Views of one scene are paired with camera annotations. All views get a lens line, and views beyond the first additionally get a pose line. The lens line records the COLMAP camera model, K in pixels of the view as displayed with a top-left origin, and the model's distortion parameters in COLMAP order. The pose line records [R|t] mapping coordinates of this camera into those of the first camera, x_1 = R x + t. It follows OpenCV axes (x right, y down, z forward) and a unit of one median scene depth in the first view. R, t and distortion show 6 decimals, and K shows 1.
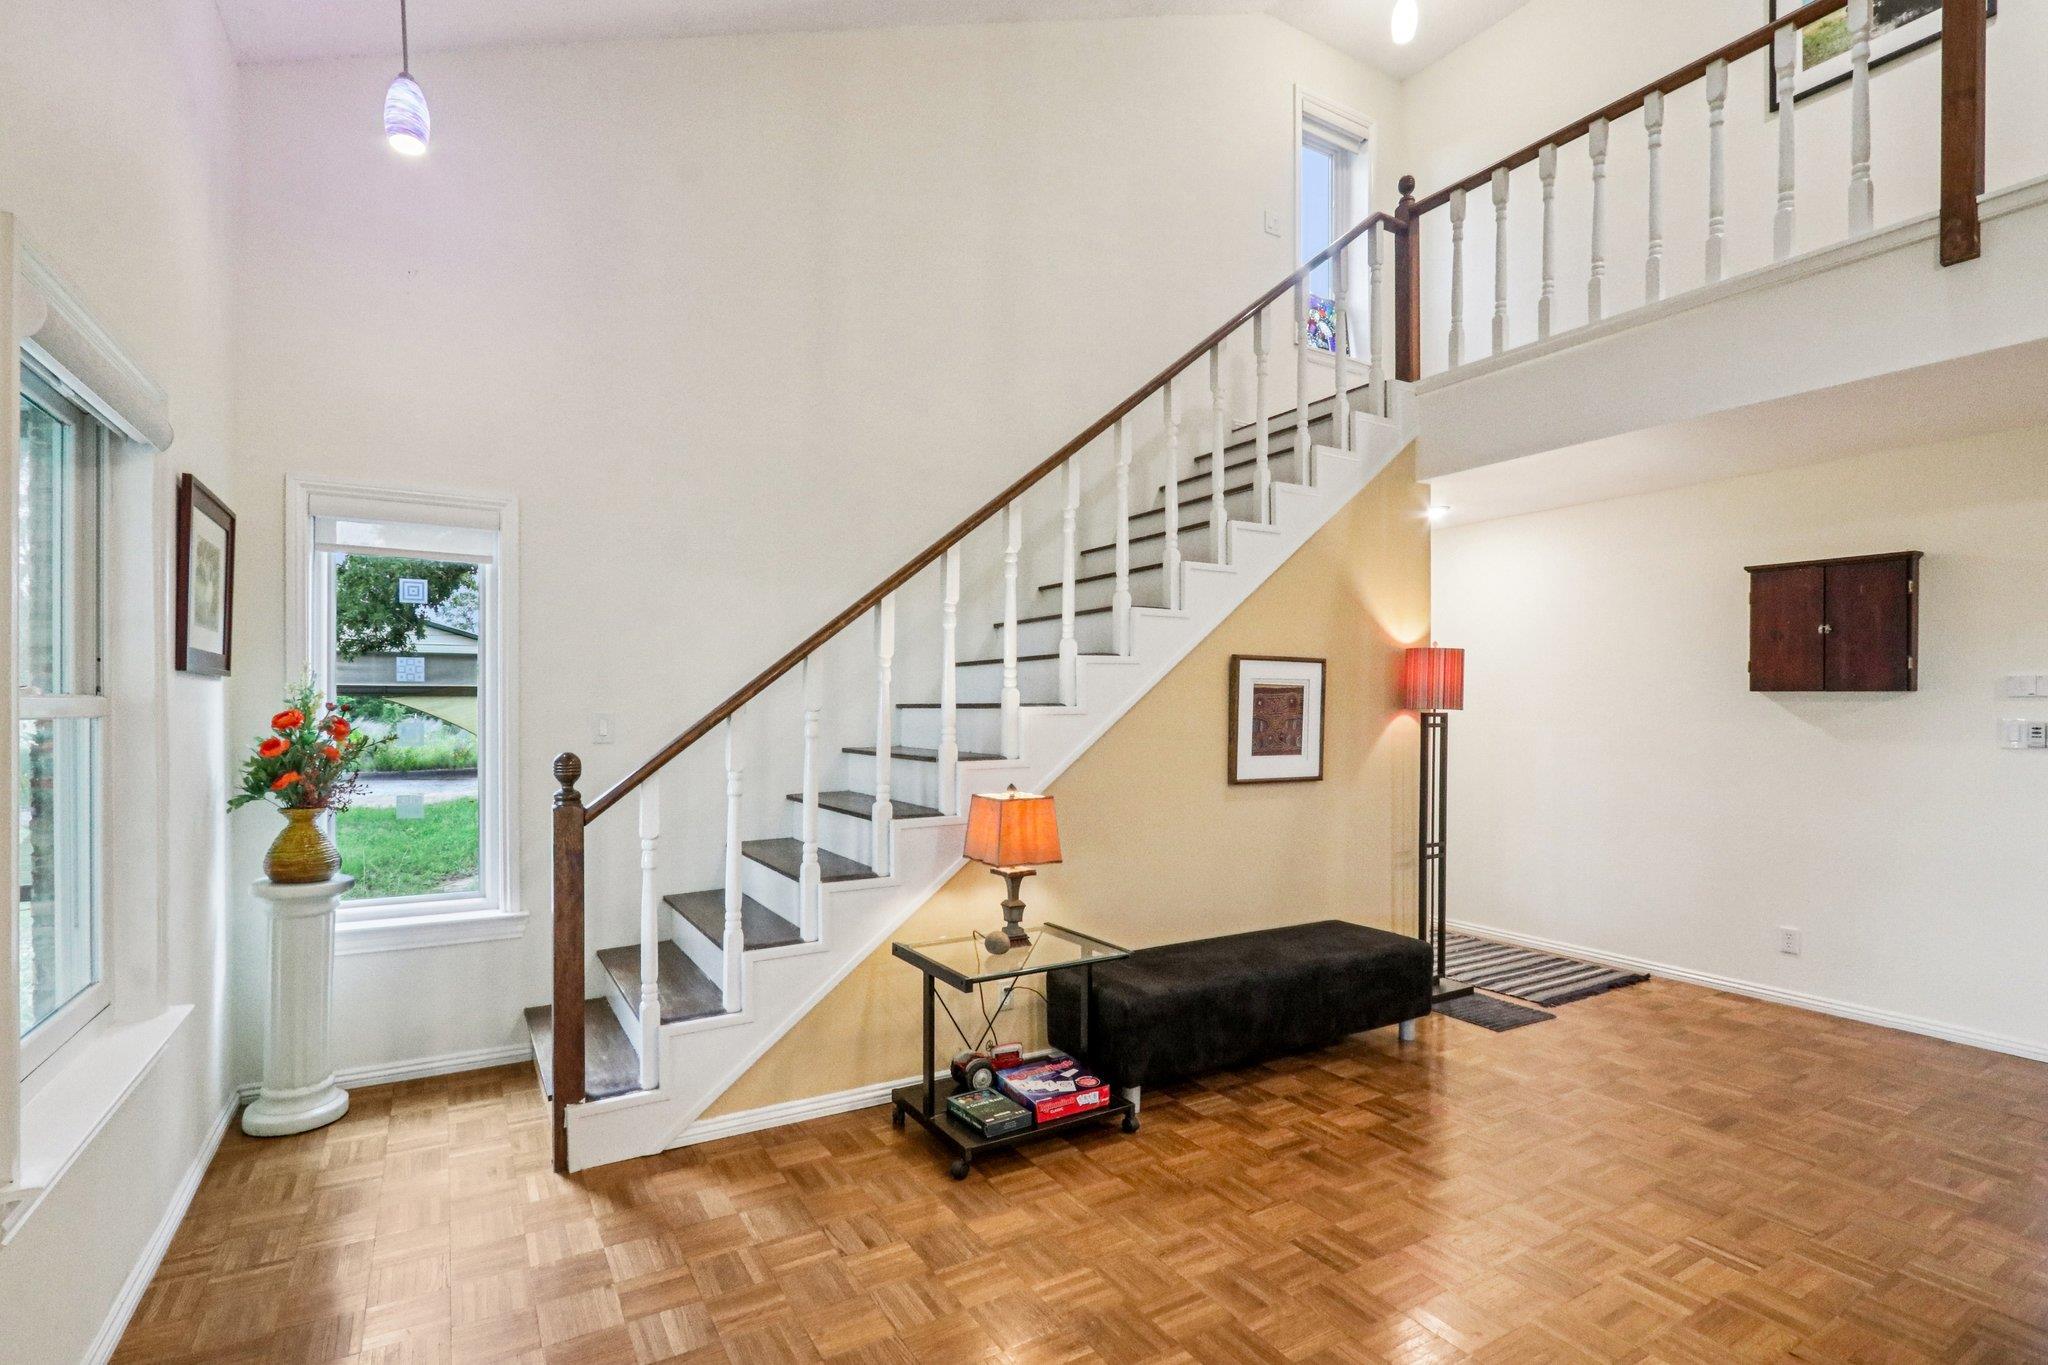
lens RADIAL K [[972.3, 0, 1015.7], [0, 972.3, 699.3], [0, 0, 1]] dist [-0.025679, 0.004507]
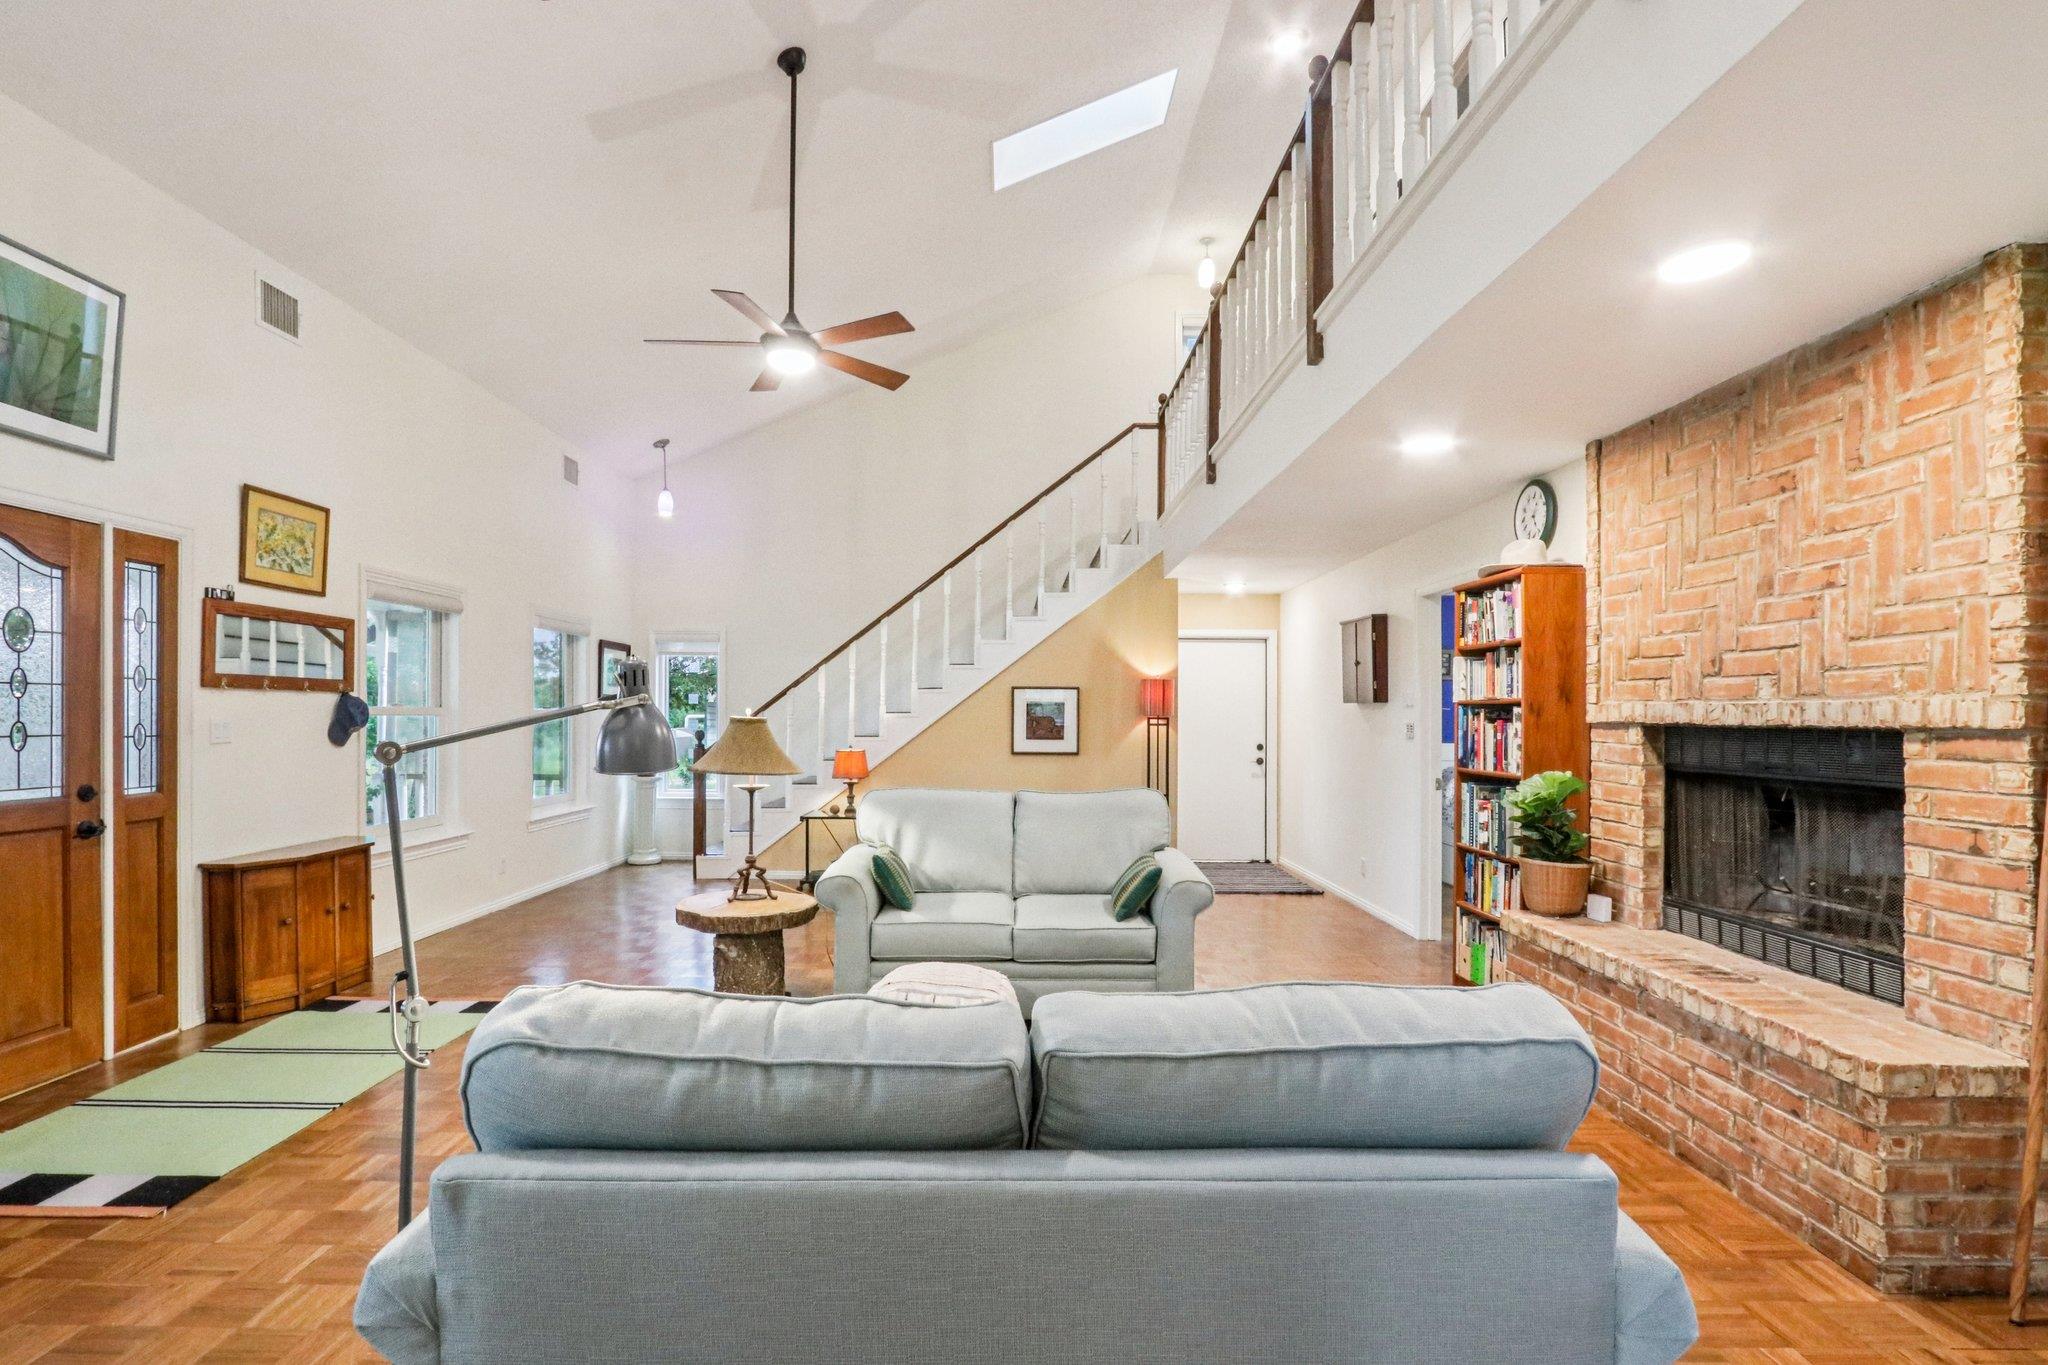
lens RADIAL K [[972.3, 0, 989.8], [0, 972.3, 720.9], [0, 0, 1]] dist [-0.025679, 0.004507]
pose [[0.854094, 0.003439, -0.520108, 1.119971], [0.003935, 0.999907, 0.013073, -0.003679], [0.520104, -0.013213, 0.854001, -0.628261]]
